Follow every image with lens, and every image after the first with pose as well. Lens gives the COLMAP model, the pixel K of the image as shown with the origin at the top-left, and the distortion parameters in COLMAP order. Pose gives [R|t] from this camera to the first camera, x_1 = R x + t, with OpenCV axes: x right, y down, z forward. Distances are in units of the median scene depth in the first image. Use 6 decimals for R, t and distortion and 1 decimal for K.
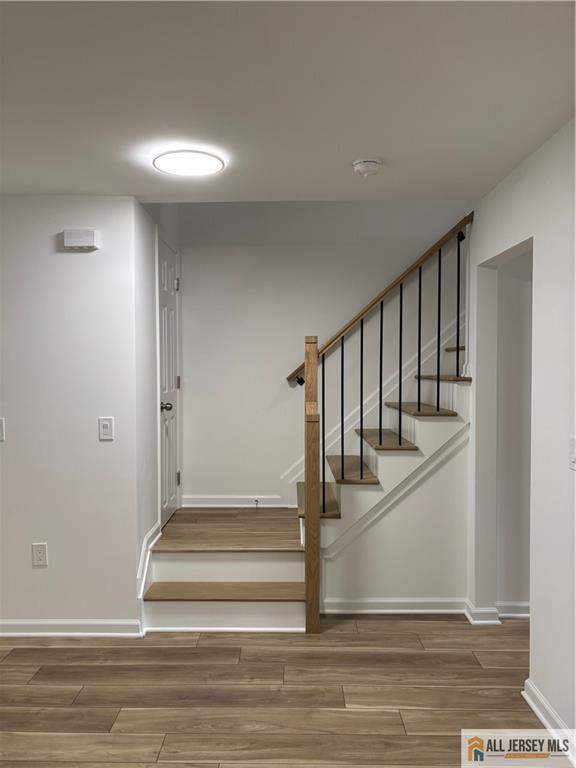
lens RADIAL K [[583.2, 0, 284.7], [0, 583.2, 386.9], [0, 0, 1]] dist [0.050474, -0.044730]
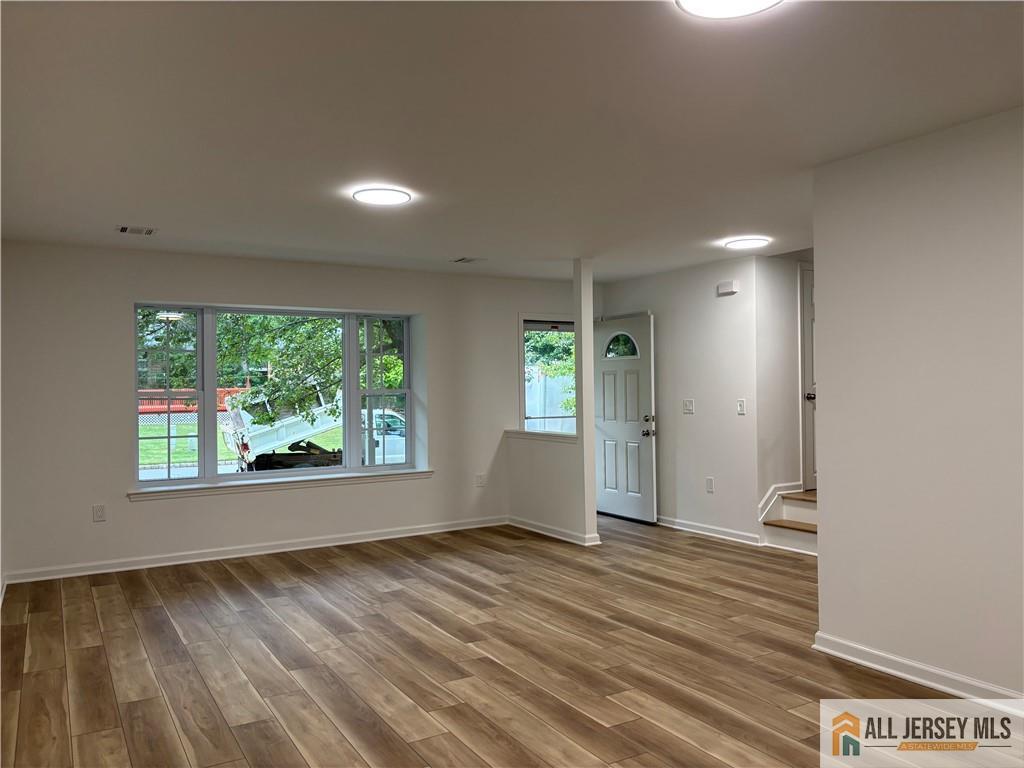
lens RADIAL K [[776.6, 0, 514.1], [0, 776.6, 387.6], [0, 0, 1]] dist [0.064491, -0.073465]
pose [[0.543515, -0.005335, -0.839382, 1.111253], [-0.016017, 0.999732, -0.016726, 0.064960], [0.839246, 0.022535, 0.543284, -0.629470]]
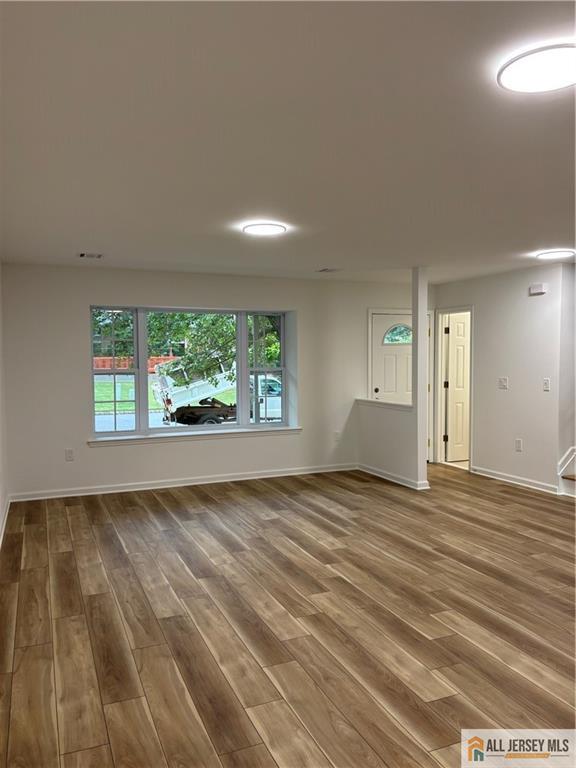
lens RADIAL K [[583.2, 0, 284.7], [0, 583.2, 386.9], [0, 0, 1]] dist [0.050474, -0.044730]
pose [[0.422867, 0.053192, -0.904629, 1.104618], [-0.022149, 0.998584, 0.048364, 0.002048], [0.905921, -0.000415, 0.423447, -0.617224]]
